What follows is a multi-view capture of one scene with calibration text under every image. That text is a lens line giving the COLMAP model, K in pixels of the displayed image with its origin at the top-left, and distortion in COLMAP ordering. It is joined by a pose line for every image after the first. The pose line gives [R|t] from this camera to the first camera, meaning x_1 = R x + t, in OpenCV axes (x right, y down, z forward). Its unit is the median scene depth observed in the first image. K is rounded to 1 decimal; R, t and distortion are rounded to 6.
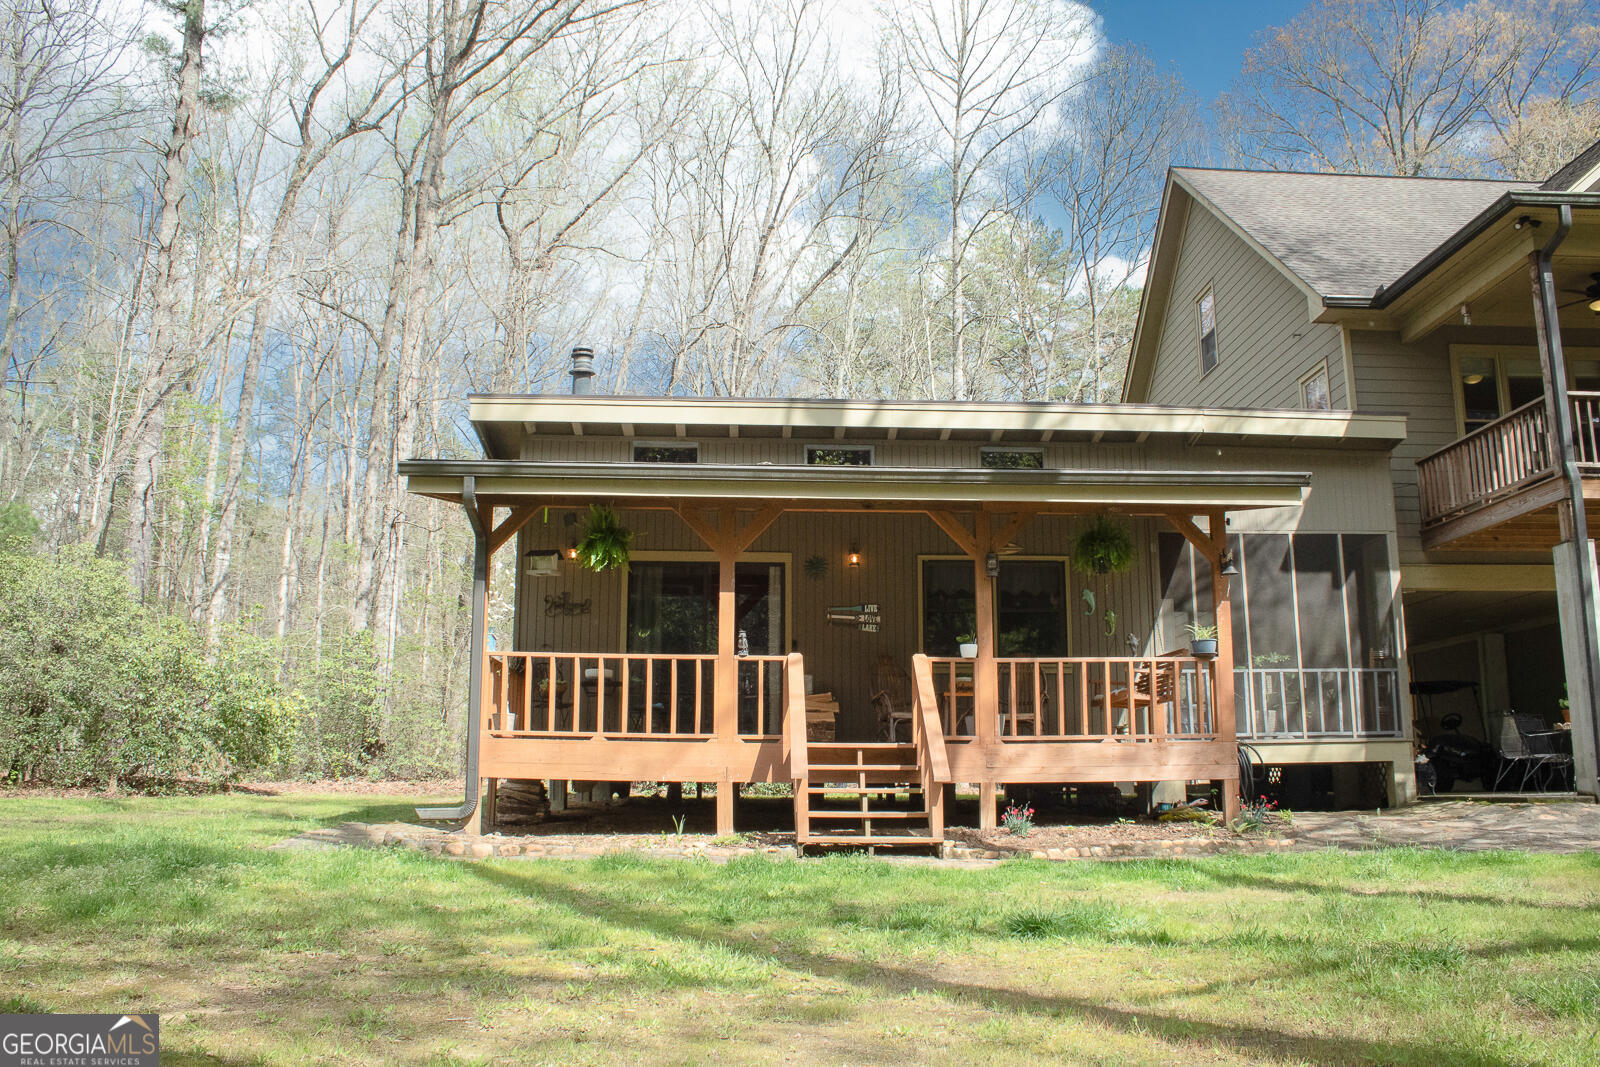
lens RADIAL K [[1323.5, 0, 800.0], [0, 1323.5, 533.5], [0, 0, 1]] dist [-0.115934, 0.002207]
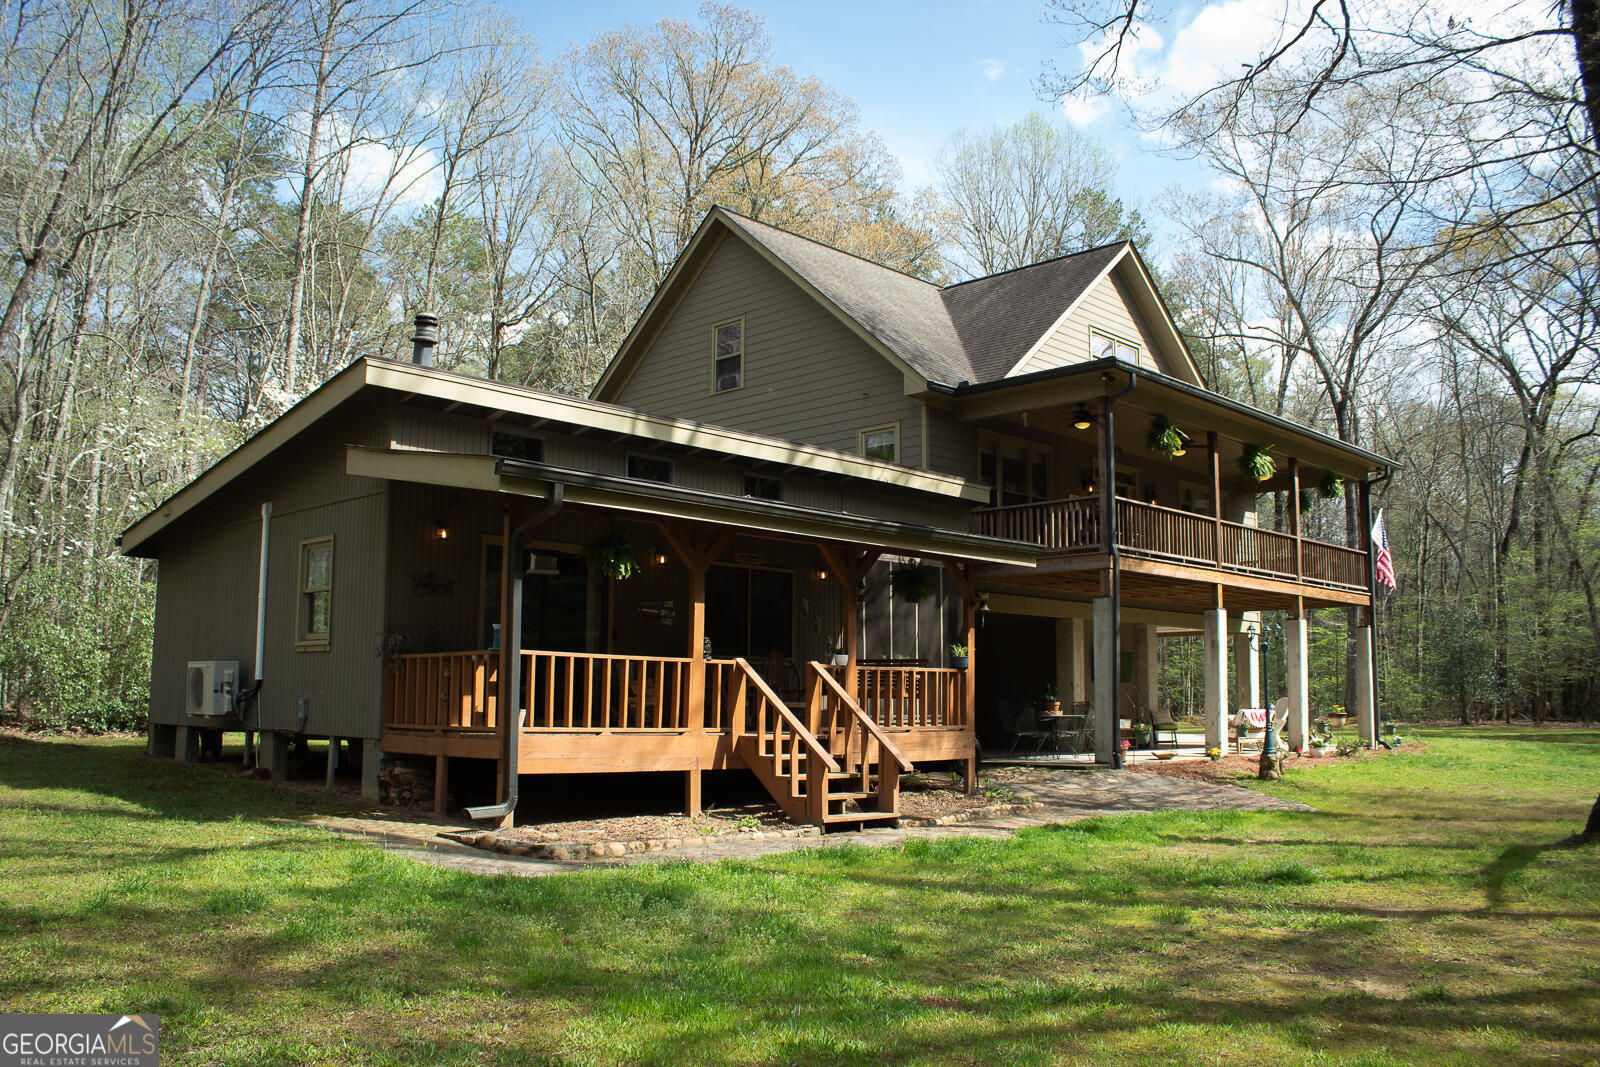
lens RADIAL K [[1323.5, 0, 800.0], [0, 1323.5, 533.5], [0, 0, 1]] dist [-0.115934, 0.002207]
pose [[0.732537, 0.091301, 0.674577, -0.755860], [-0.140907, 0.989840, 0.019044, -0.048663], [-0.665984, -0.109003, 0.737959, 0.108508]]
